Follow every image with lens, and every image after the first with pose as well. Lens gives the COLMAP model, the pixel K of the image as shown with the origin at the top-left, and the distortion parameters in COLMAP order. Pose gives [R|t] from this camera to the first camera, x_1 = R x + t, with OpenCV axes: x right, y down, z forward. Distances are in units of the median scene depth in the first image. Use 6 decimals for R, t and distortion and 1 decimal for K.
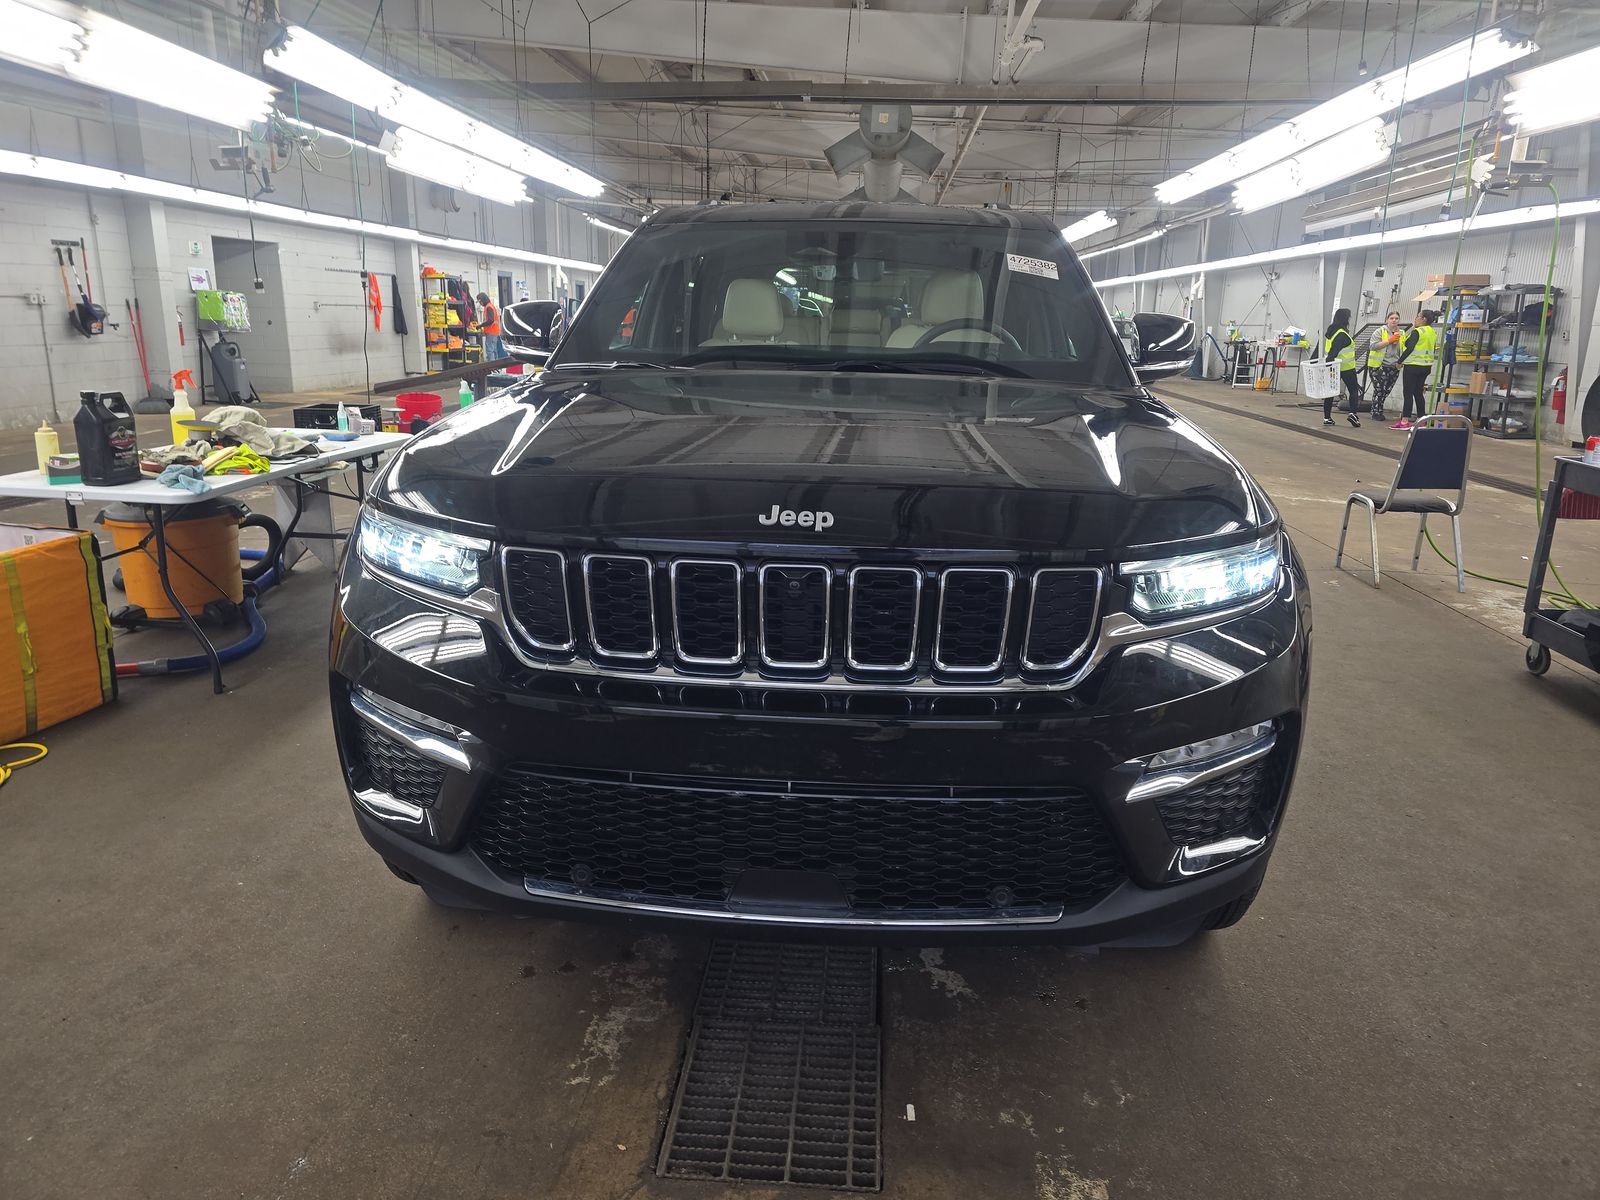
lens RADIAL K [[1072.2, 0, 800.0], [0, 1072.2, 600.0], [0, 0, 1]] dist [0.056934, -0.052768]
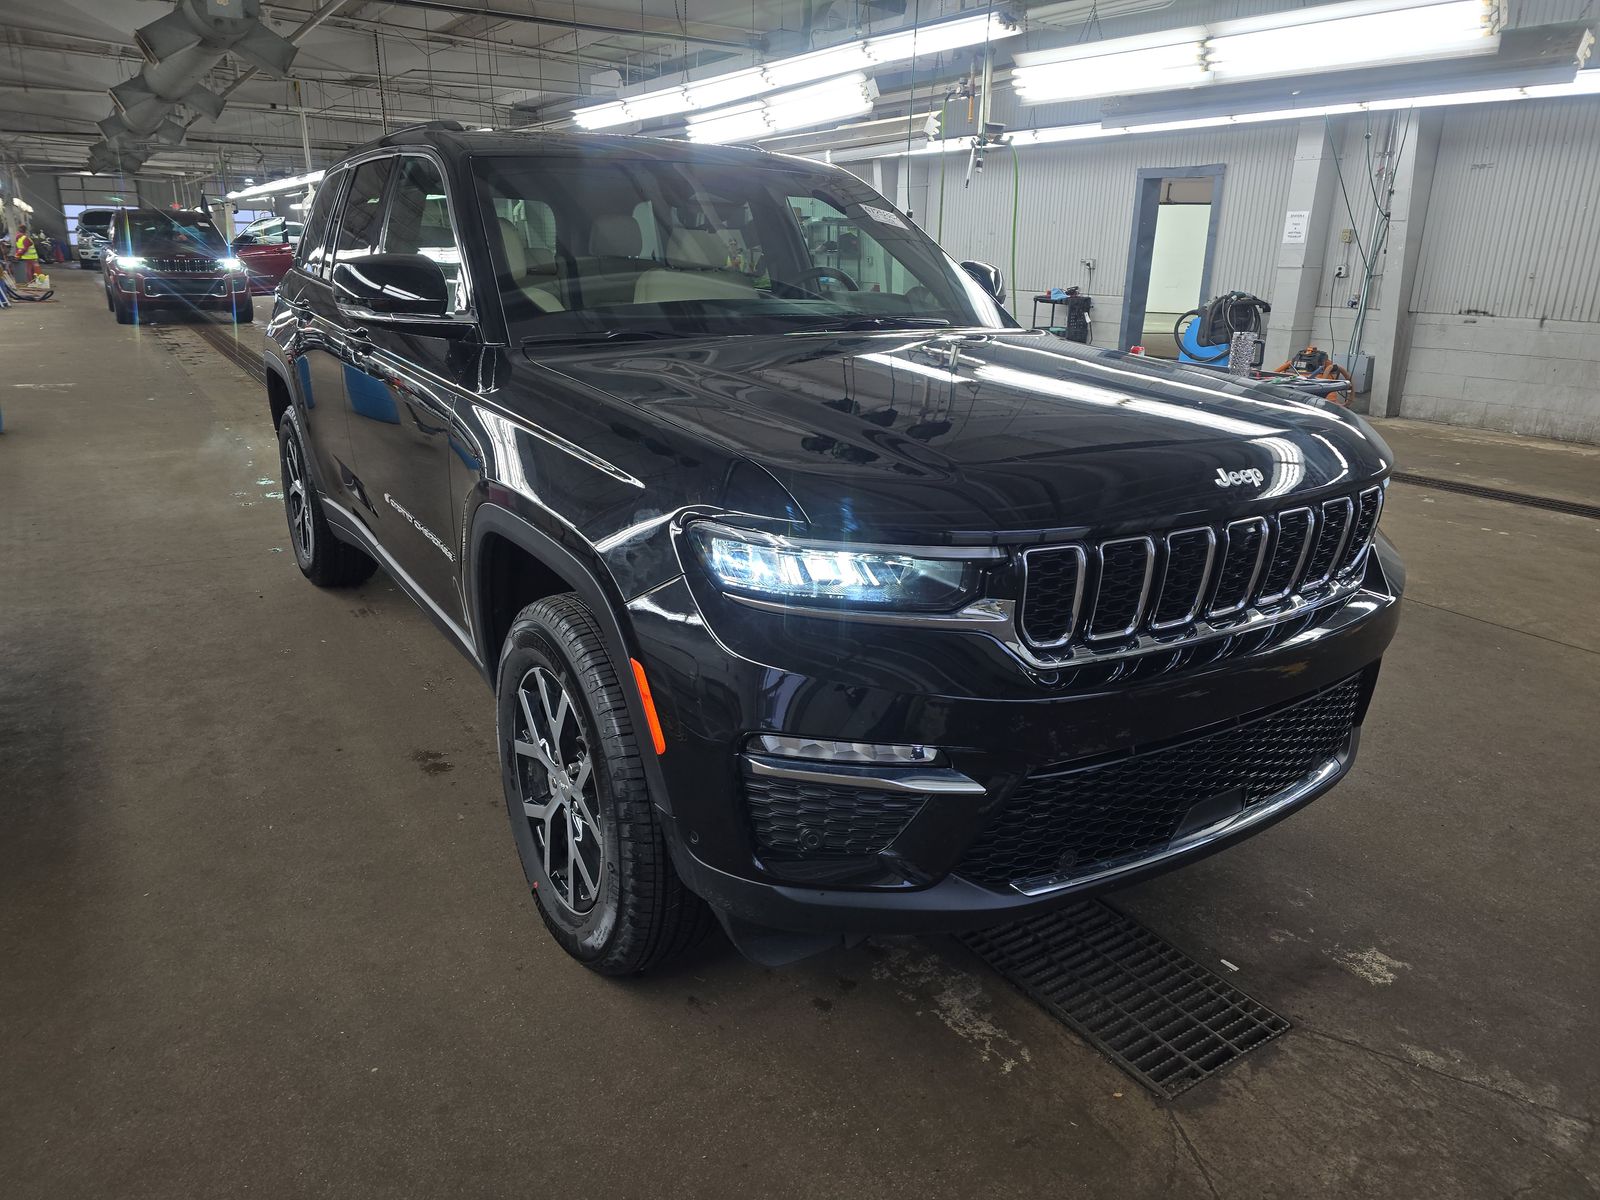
lens RADIAL K [[1072.2, 0, 800.0], [0, 1072.2, 600.0], [0, 0, 1]] dist [0.056934, -0.052768]
pose [[0.796798, -0.193780, 0.572331, -0.286856], [0.152506, 0.981011, 0.119831, -0.043497], [-0.584684, -0.008197, 0.811220, 0.103099]]
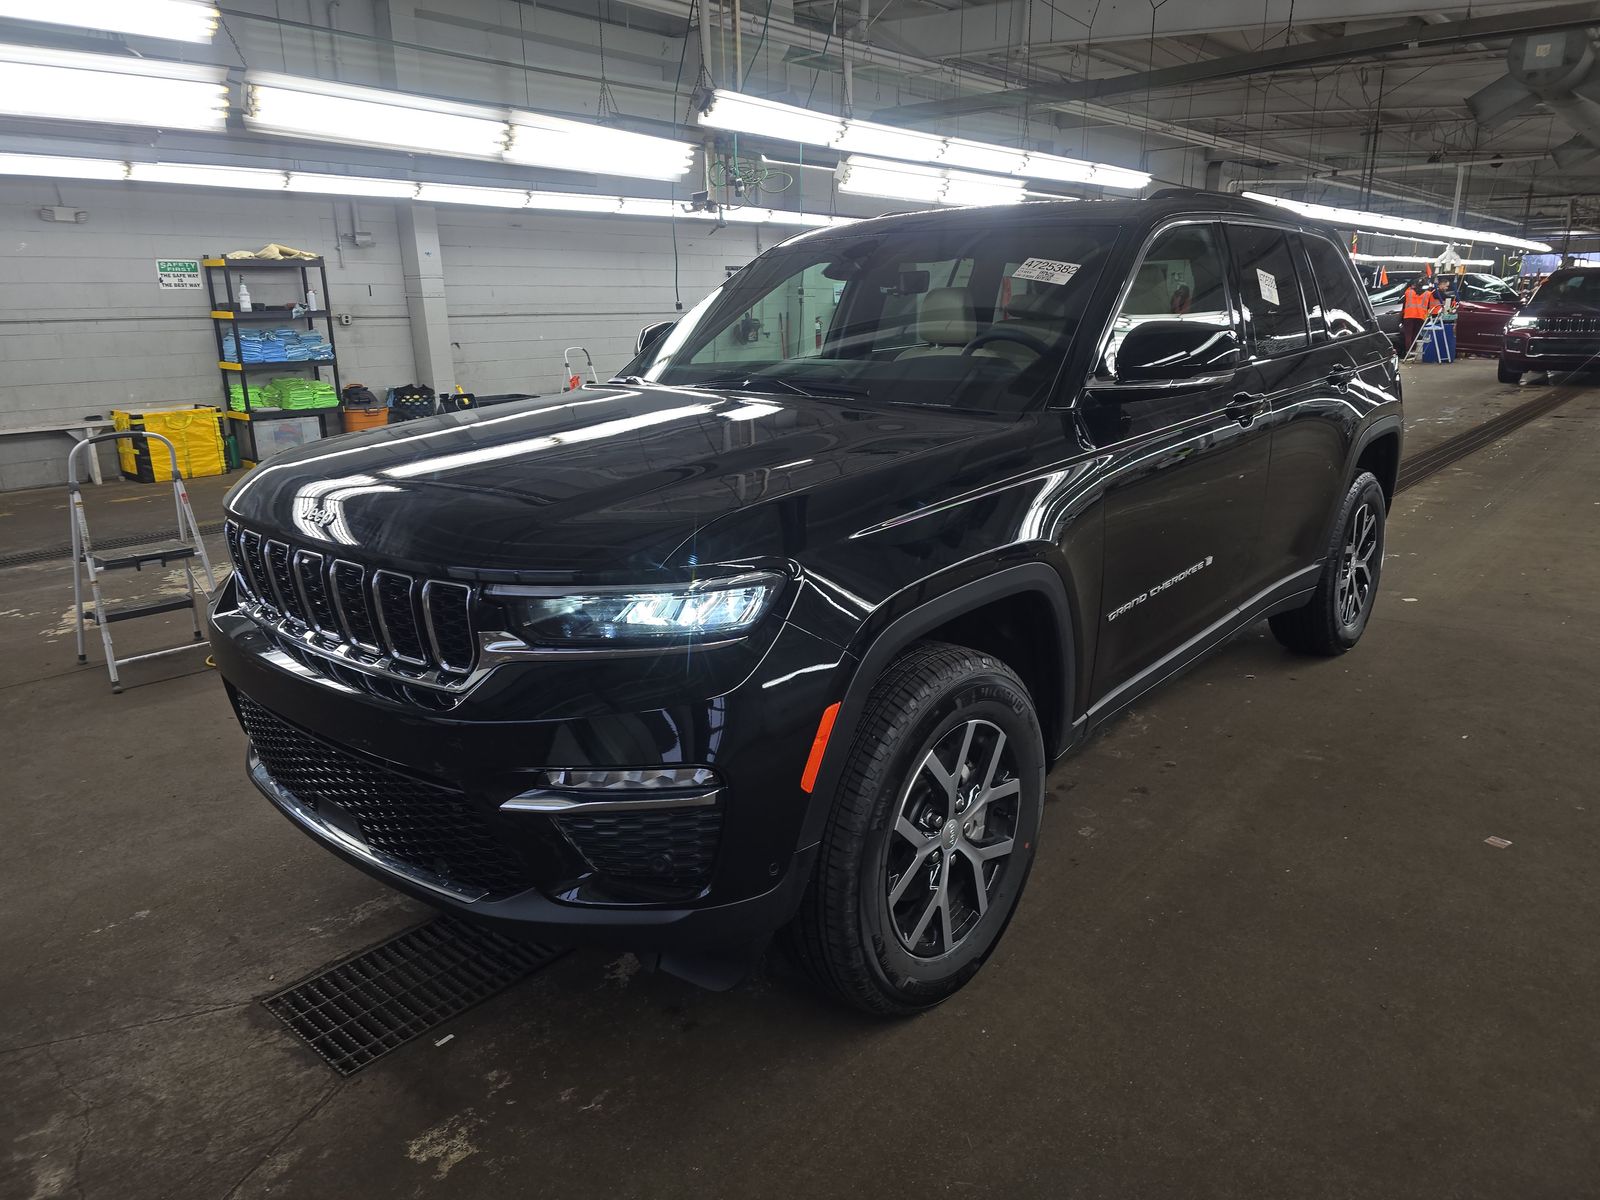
lens RADIAL K [[1072.2, 0, 800.0], [0, 1072.2, 600.0], [0, 0, 1]] dist [0.056934, -0.052768]
pose [[0.798804, 0.125850, -0.588281, 0.334484], [-0.121998, 0.991443, 0.046442, -0.028758], [0.589092, 0.034671, 0.807322, 0.091131]]
